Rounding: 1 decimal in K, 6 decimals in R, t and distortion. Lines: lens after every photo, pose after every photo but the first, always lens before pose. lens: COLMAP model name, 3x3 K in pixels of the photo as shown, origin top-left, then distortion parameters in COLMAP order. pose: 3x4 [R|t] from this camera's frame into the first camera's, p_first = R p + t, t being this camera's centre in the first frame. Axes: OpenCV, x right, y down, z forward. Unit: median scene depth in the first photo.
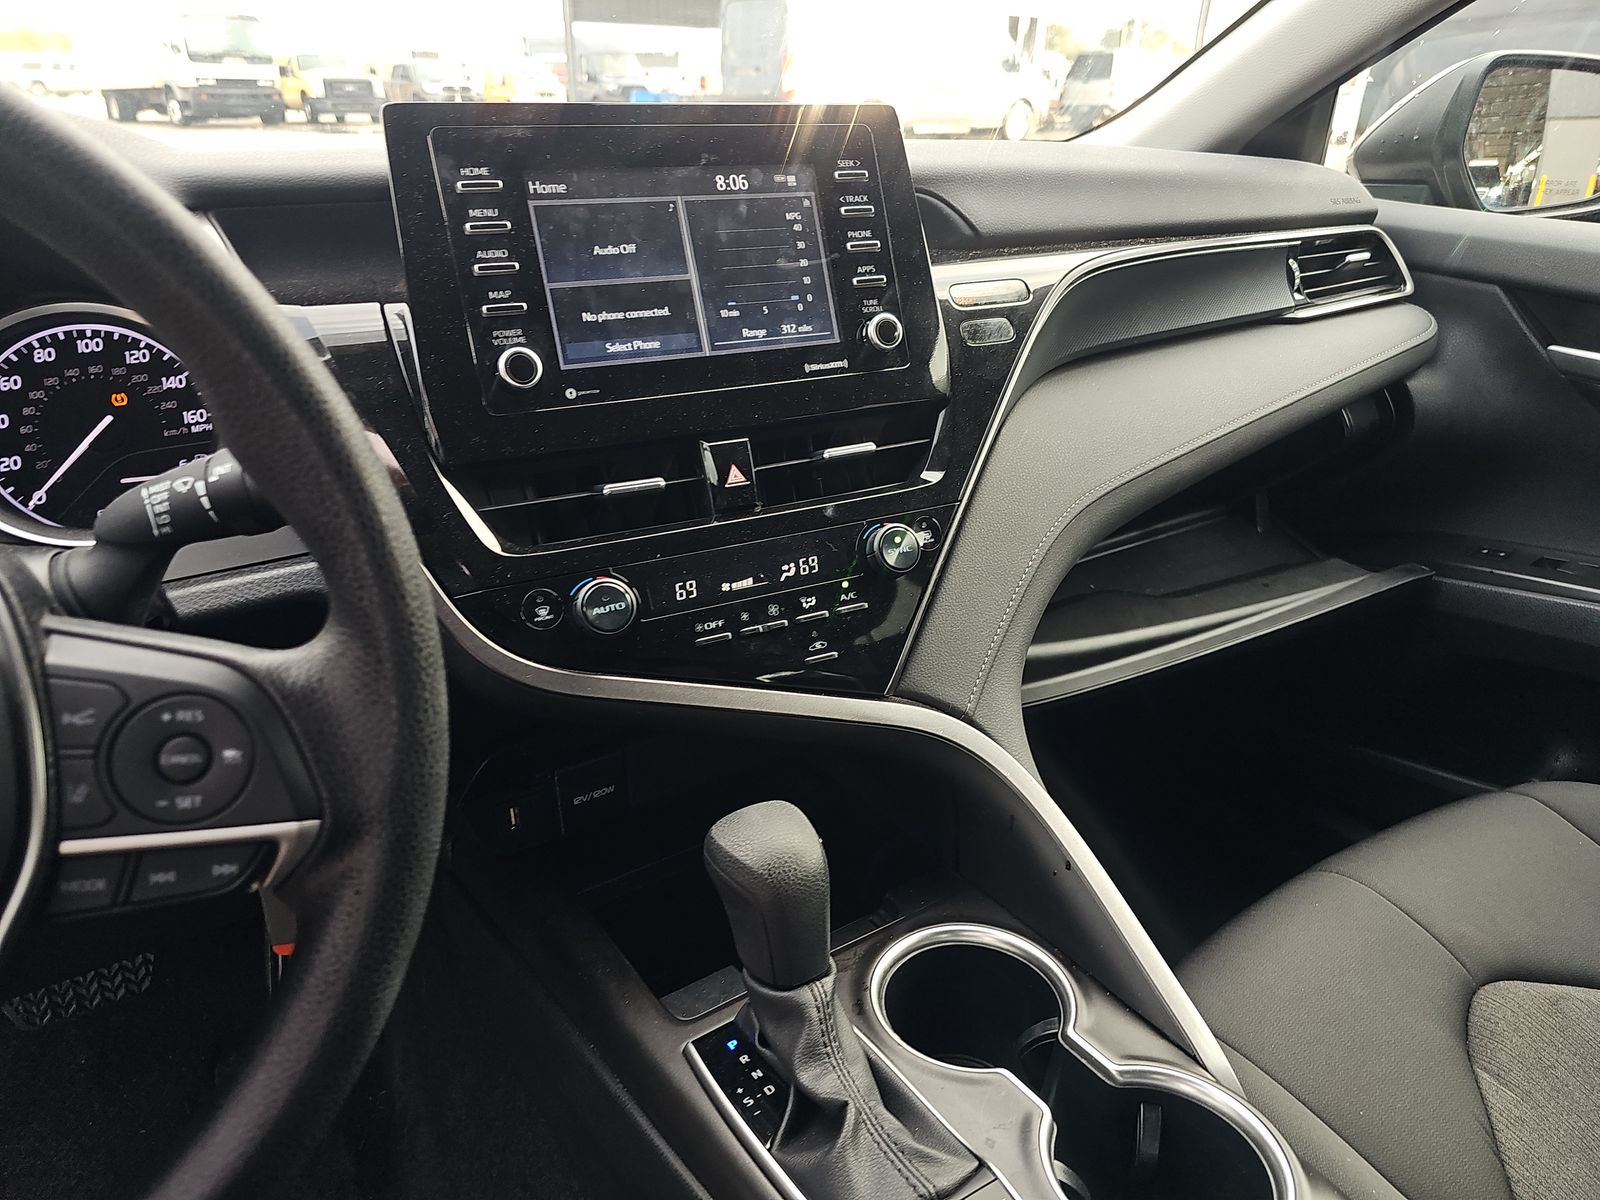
lens RADIAL K [[1065.2, 0, 763.9], [0, 1065.2, 594.7], [0, 0, 1]] dist [0.036171, -0.042700]
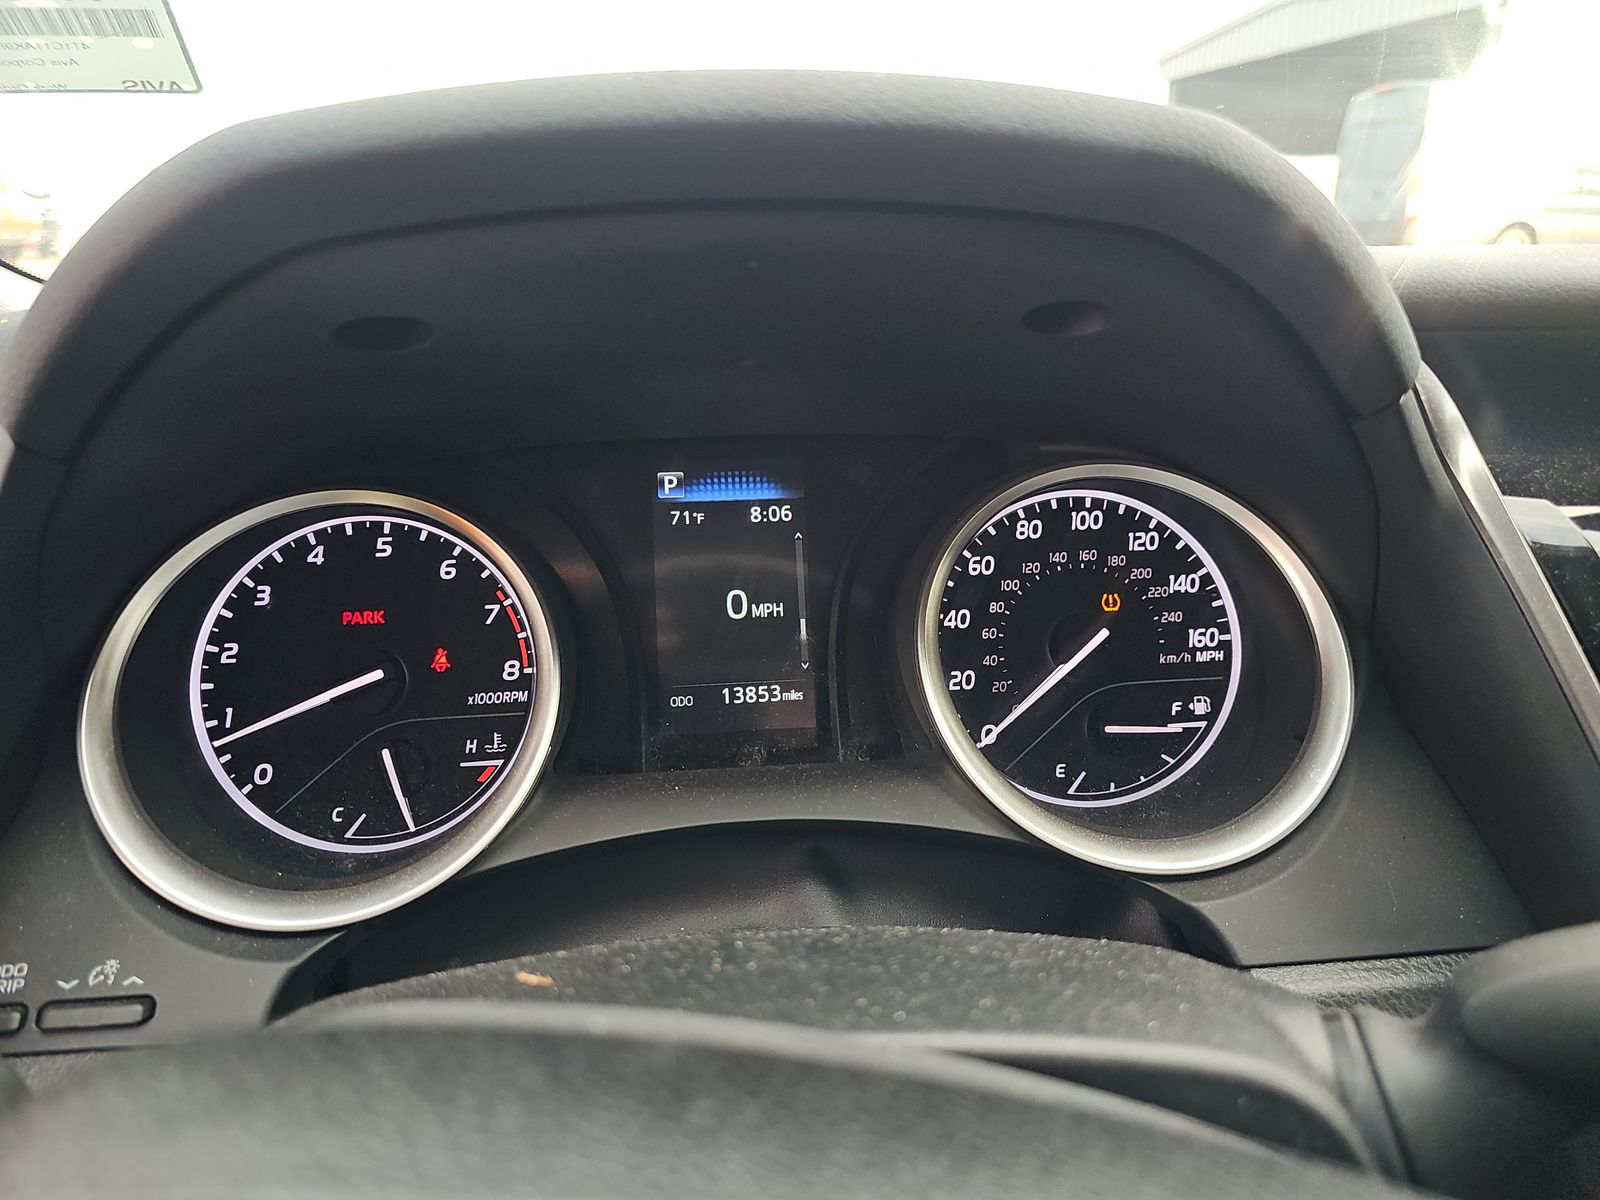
lens RADIAL K [[1065.2, 0, 769.7], [0, 1065.2, 586.2], [0, 0, 1]] dist [0.036171, -0.042700]
pose [[0.884822, 0.137432, -0.445198, -0.491243], [-0.184472, 0.980760, -0.063874, -0.109603], [0.427854, 0.138644, 0.893151, 0.311881]]
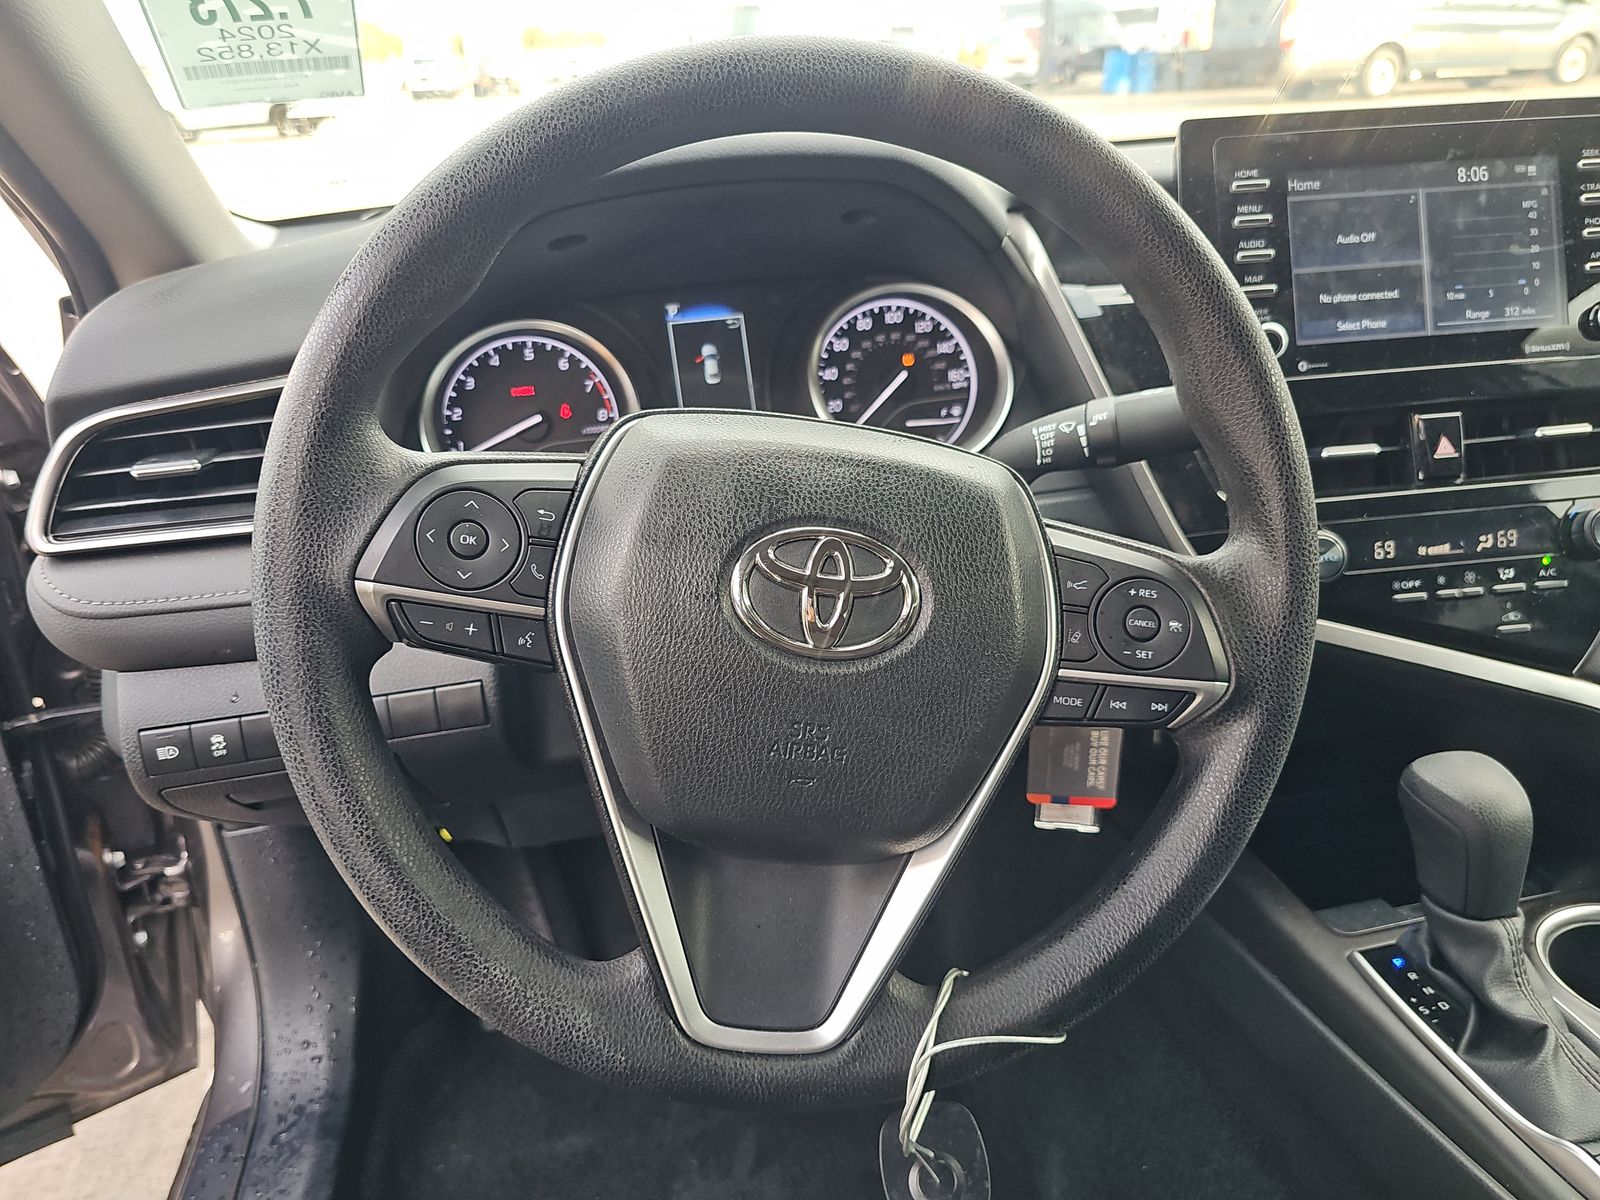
lens RADIAL K [[1065.2, 0, 779.6], [0, 1065.2, 583.3], [0, 0, 1]] dist [0.036171, -0.042700]
pose [[0.931779, 0.106925, -0.346922, -0.270593], [-0.100634, 0.994266, 0.036155, 0.053170], [0.348799, 0.001223, 0.937197, -0.251274]]
